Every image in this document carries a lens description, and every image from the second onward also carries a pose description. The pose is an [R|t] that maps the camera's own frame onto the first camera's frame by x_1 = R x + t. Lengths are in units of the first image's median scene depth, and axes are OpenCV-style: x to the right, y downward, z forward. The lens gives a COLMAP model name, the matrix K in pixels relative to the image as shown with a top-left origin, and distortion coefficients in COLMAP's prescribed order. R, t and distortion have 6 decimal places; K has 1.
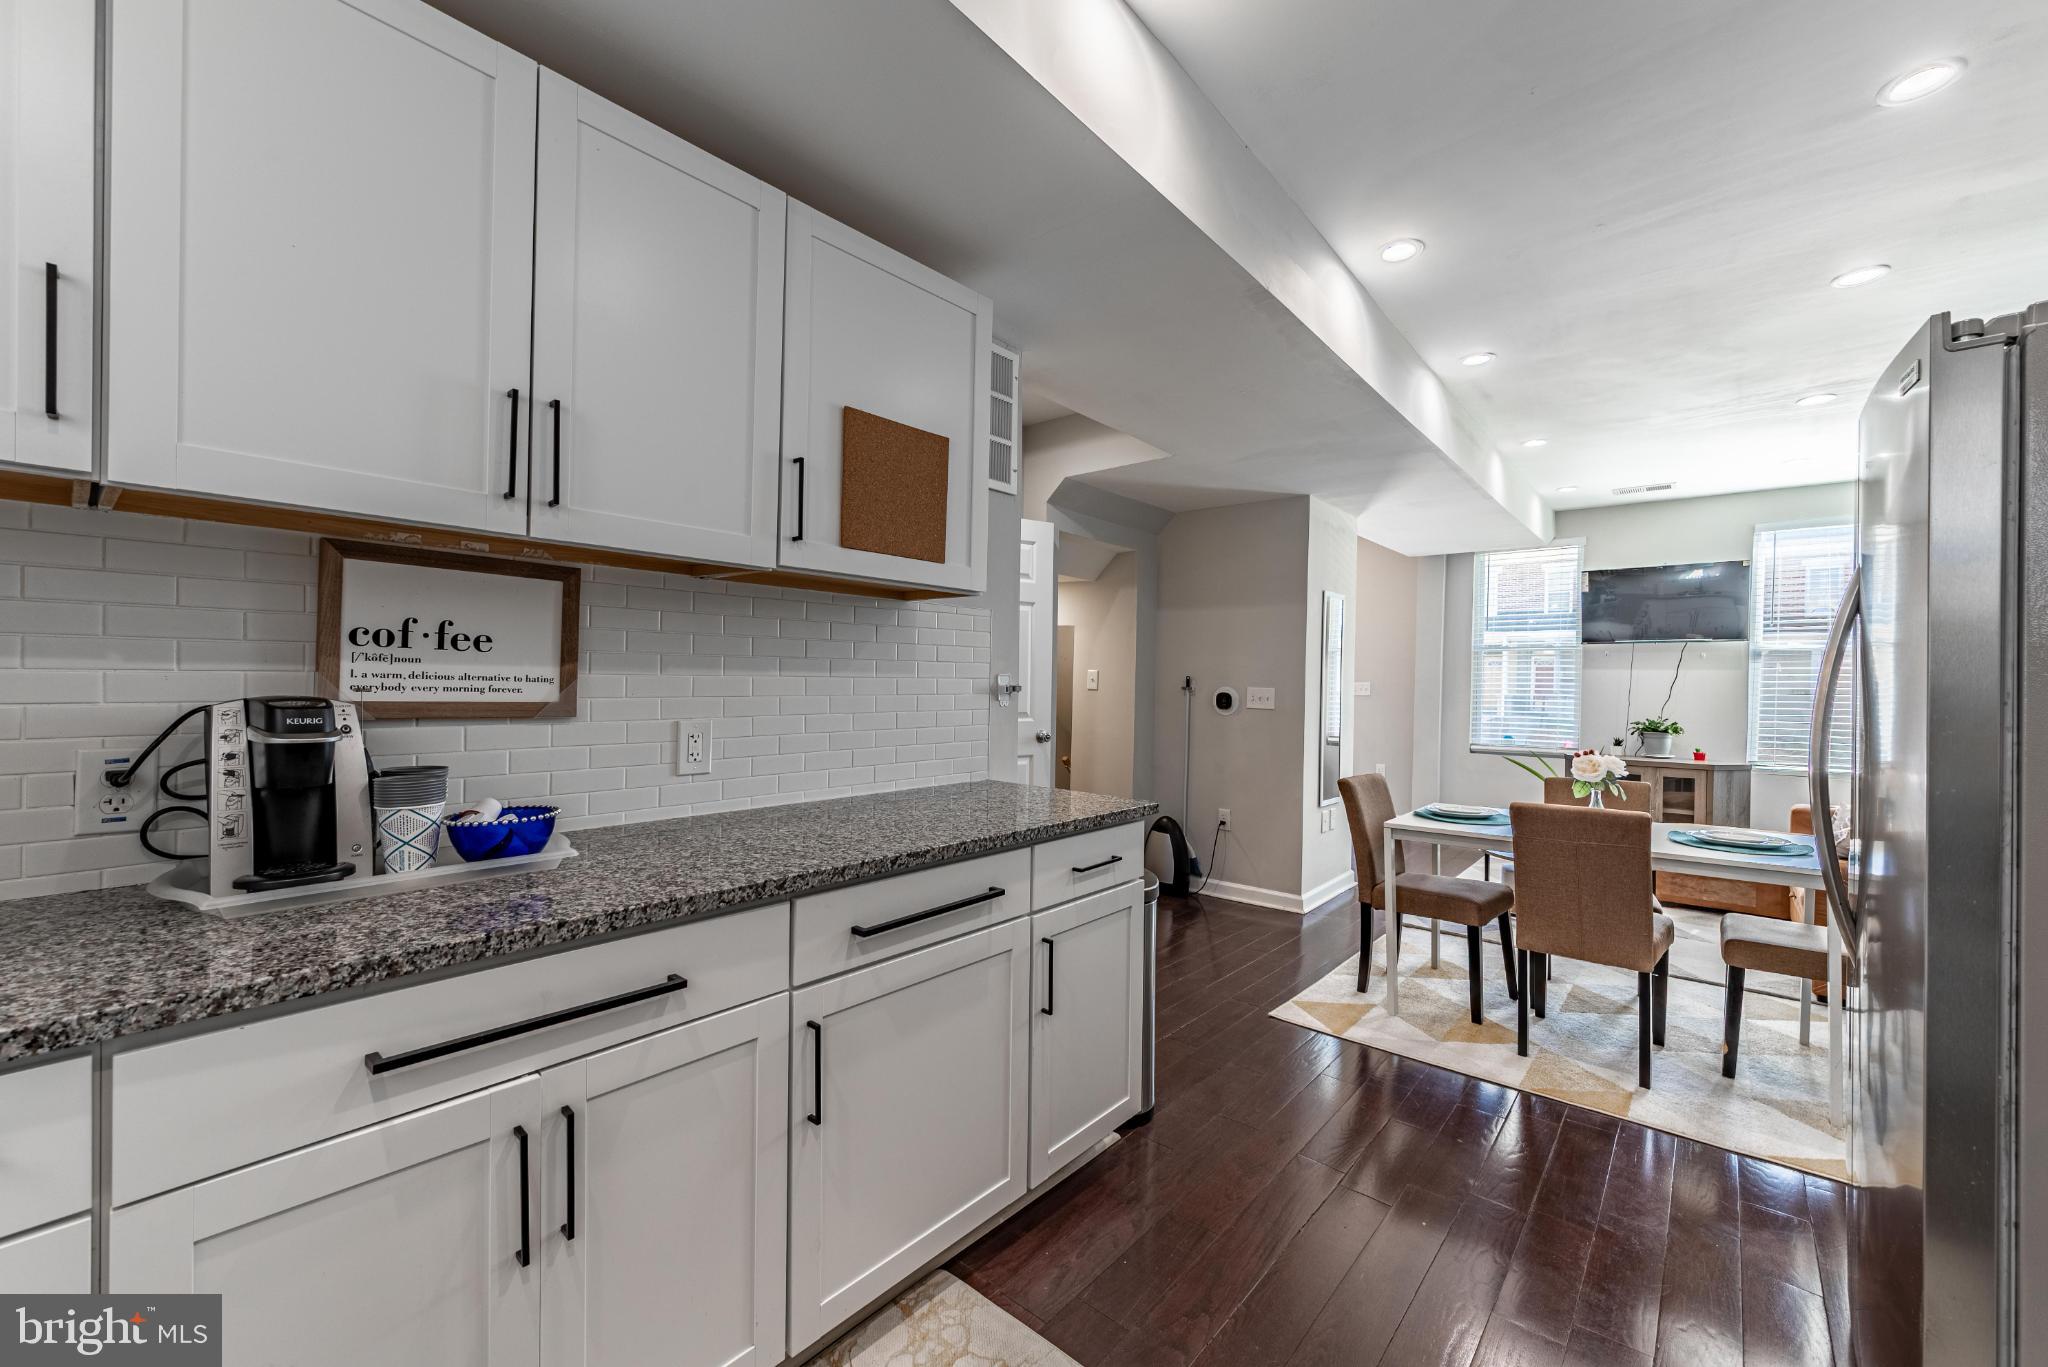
lens RADIAL K [[816.2, 0, 1027.9], [0, 816.2, 685.5], [0, 0, 1]] dist [-0.001993, -0.000361]
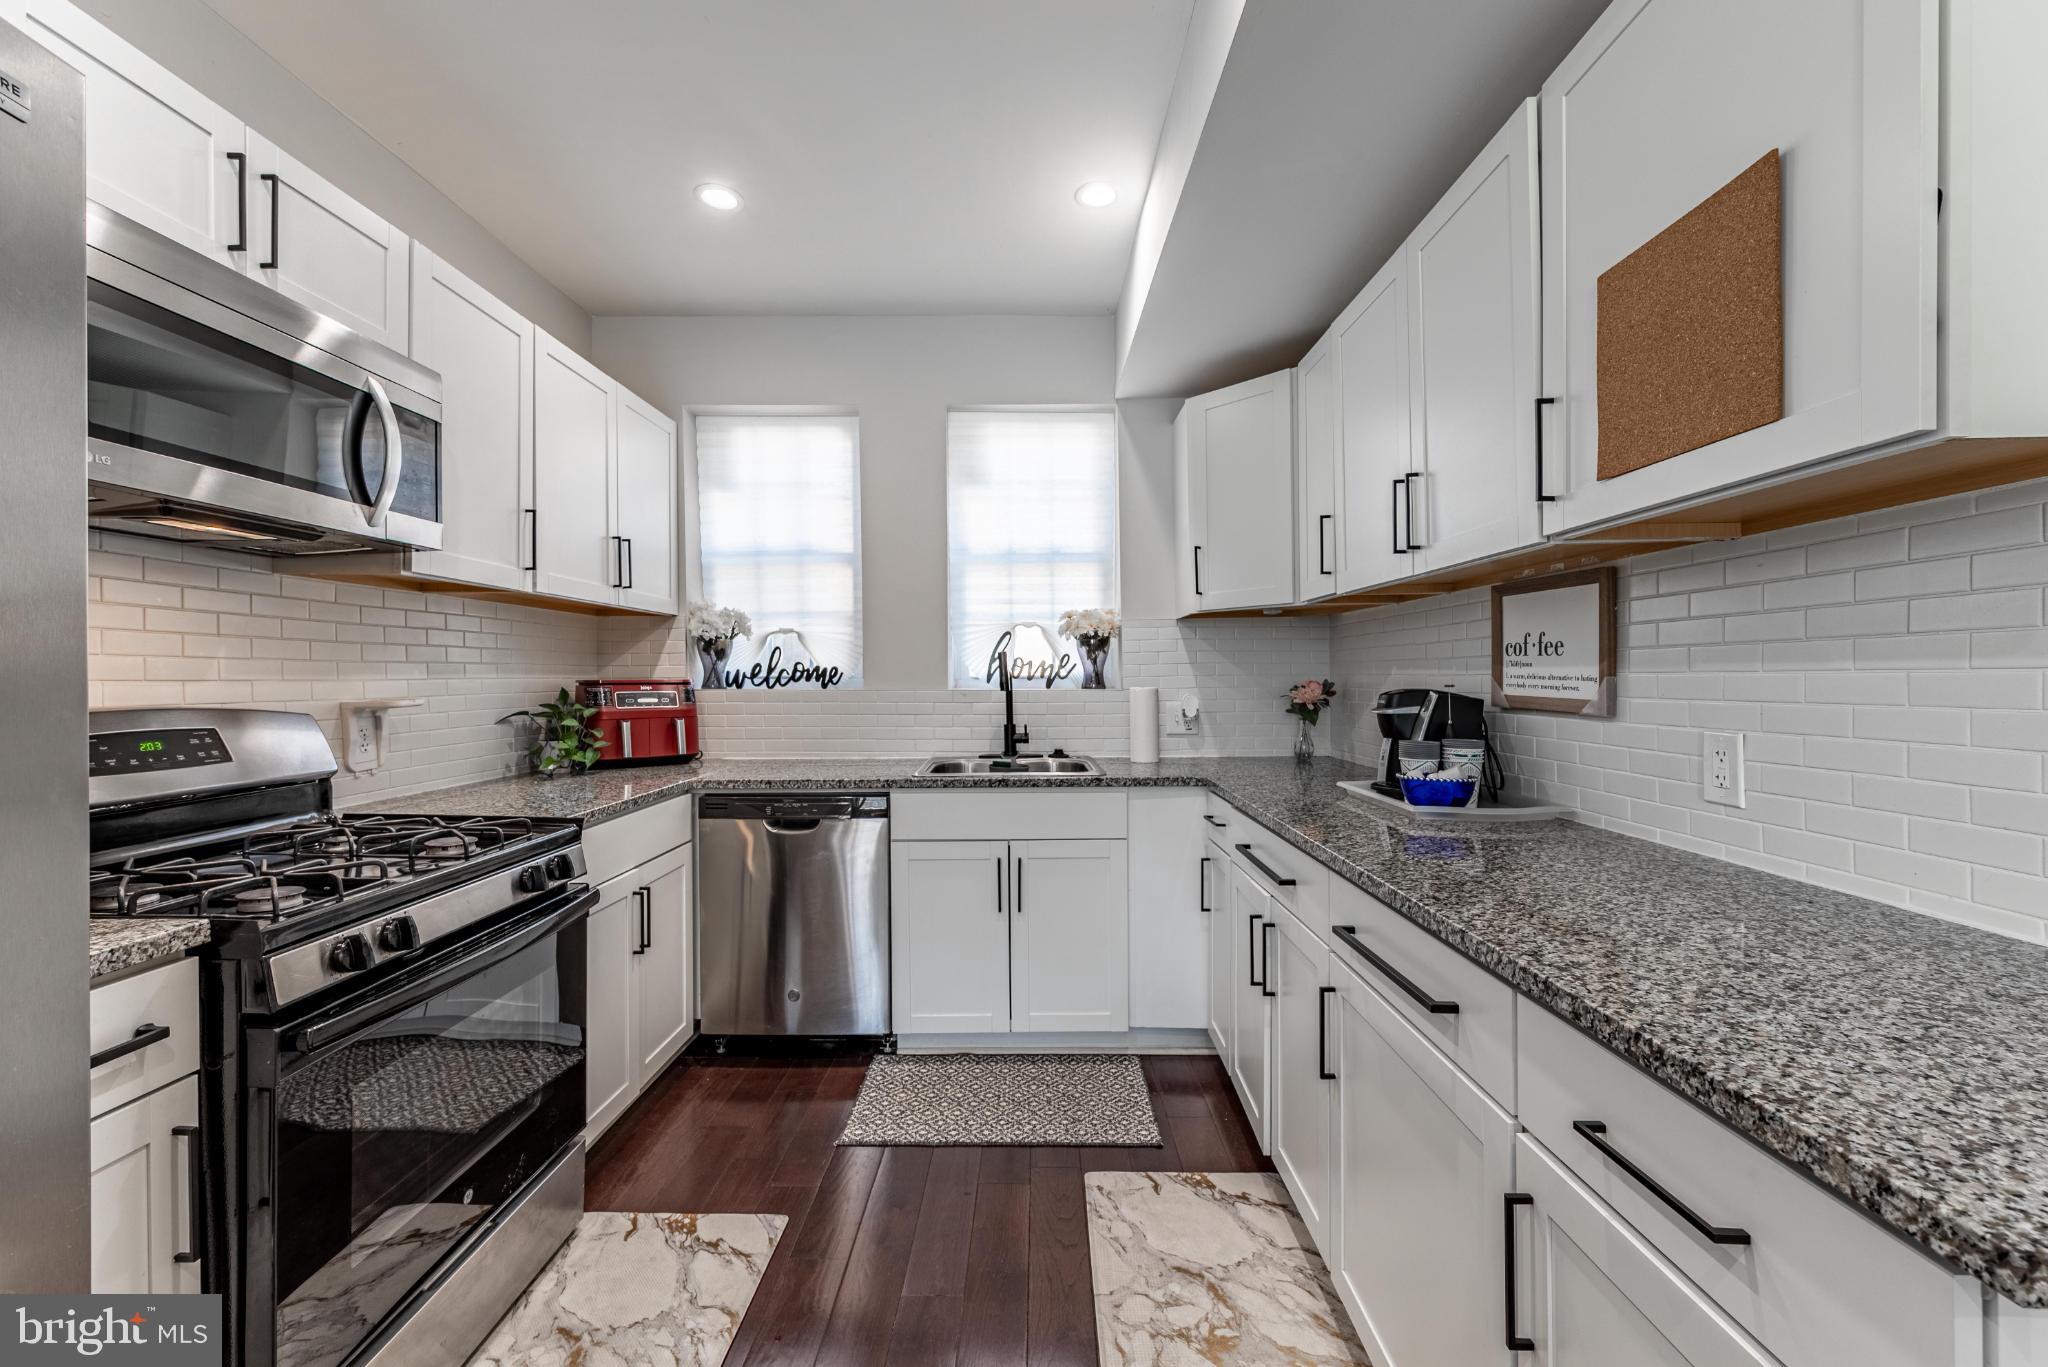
lens RADIAL K [[816.2, 0, 1025.2], [0, 816.2, 685.0], [0, 0, 1]] dist [-0.001993, -0.000361]
pose [[-0.762655, -0.007980, -0.646756, 0.224724], [-0.014988, 0.999873, 0.005338, 0.002165], [0.646632, 0.013764, -0.762678, 0.462783]]
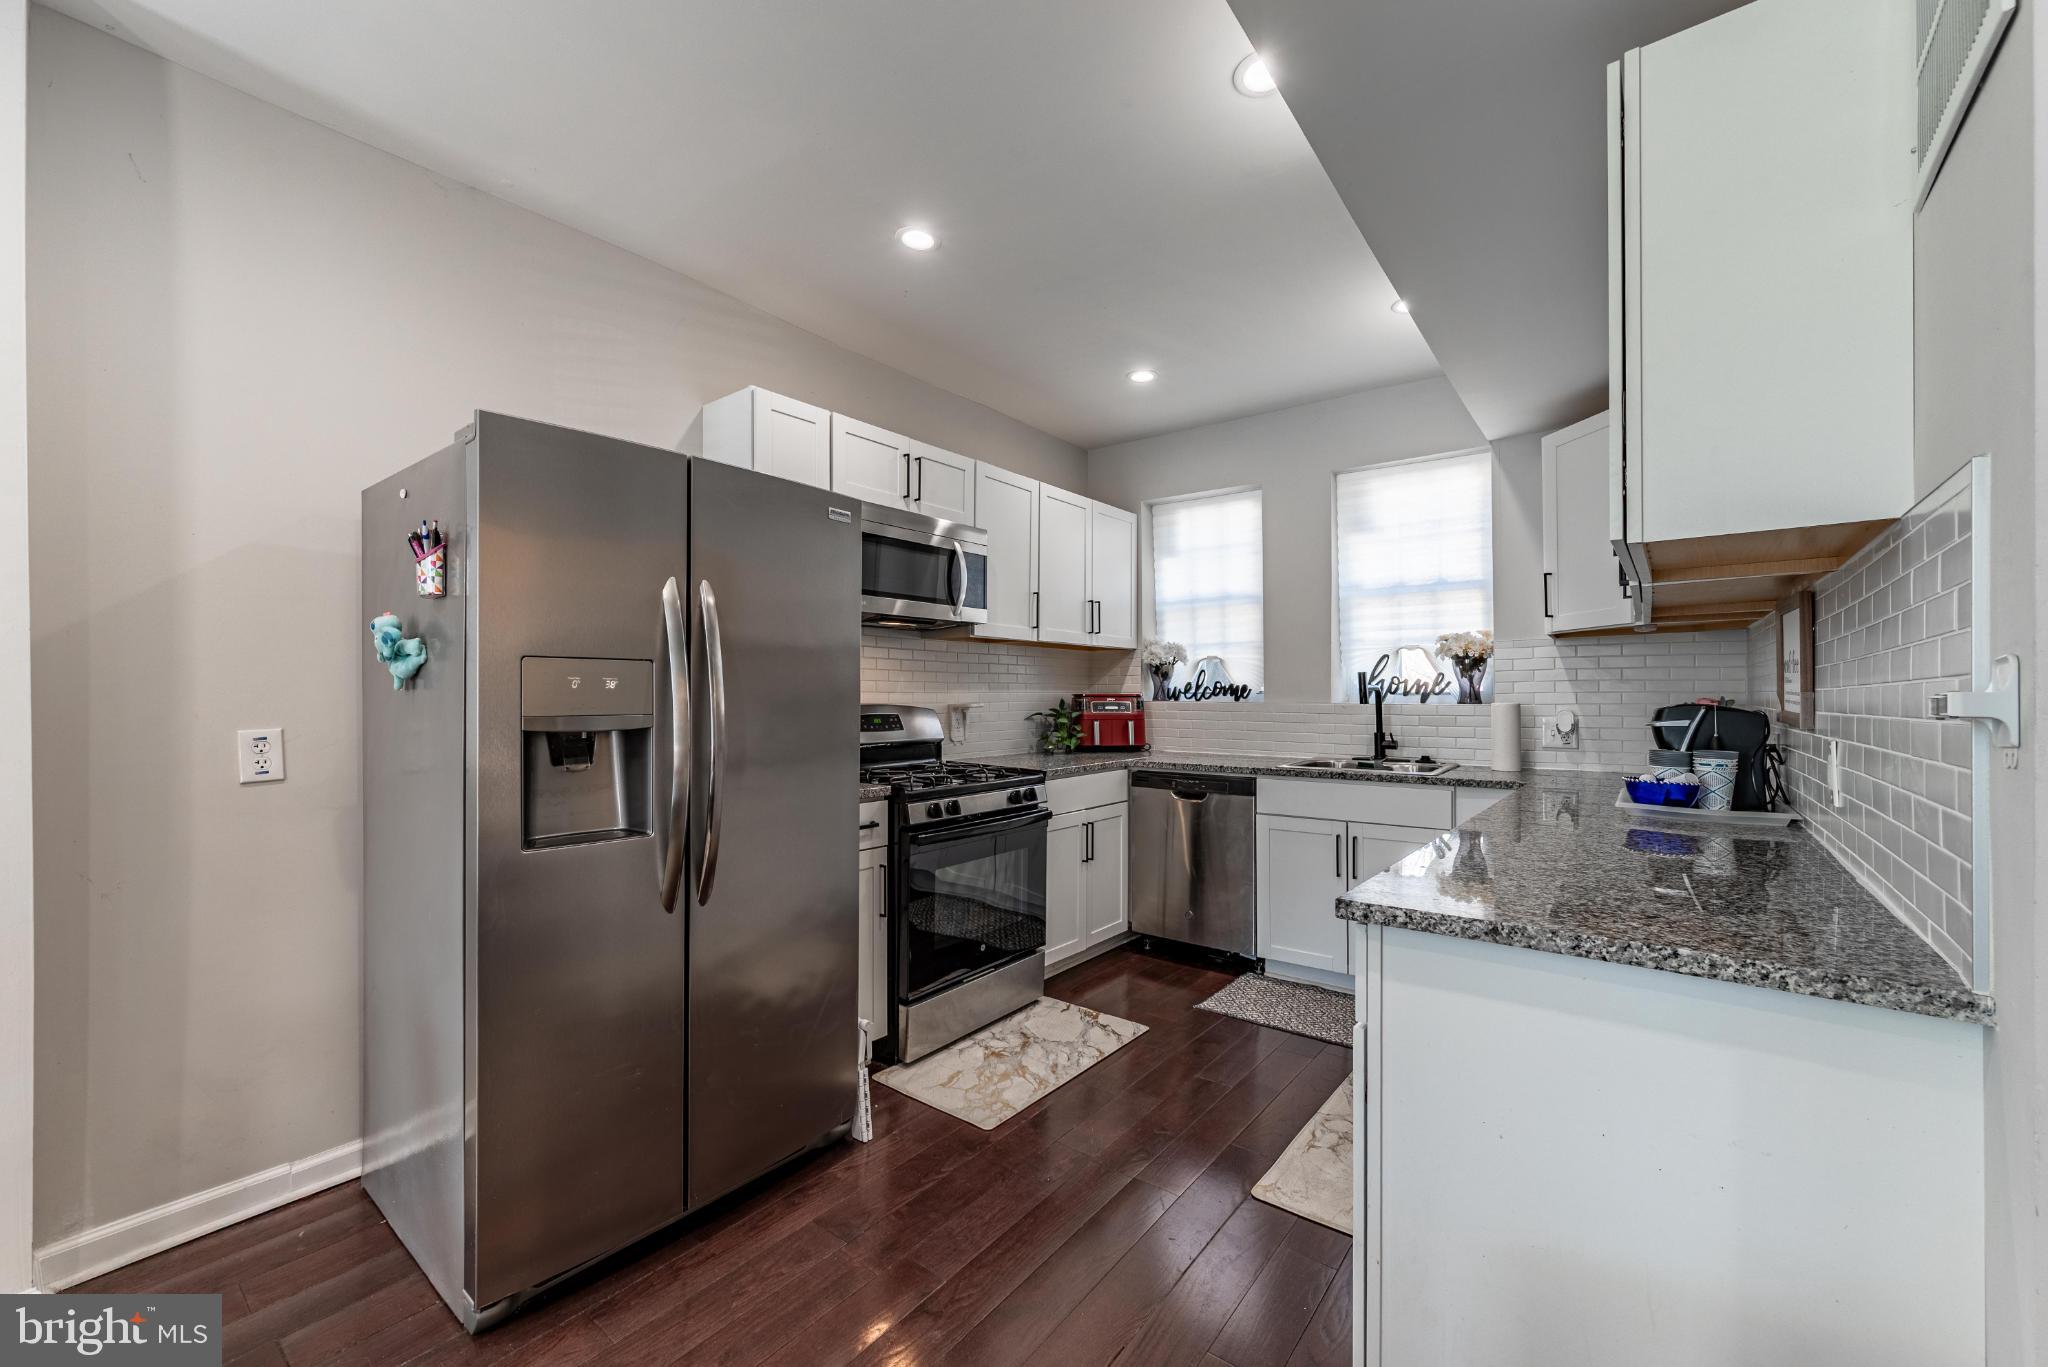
lens RADIAL K [[816.2, 0, 1025.4], [0, 816.2, 695.5], [0, 0, 1]] dist [-0.001993, -0.000361]
pose [[-0.998440, -0.018734, -0.052599, 0.188250], [-0.019175, 0.999785, 0.007902, 0.002241], [0.052439, 0.008899, -0.998584, 0.721156]]
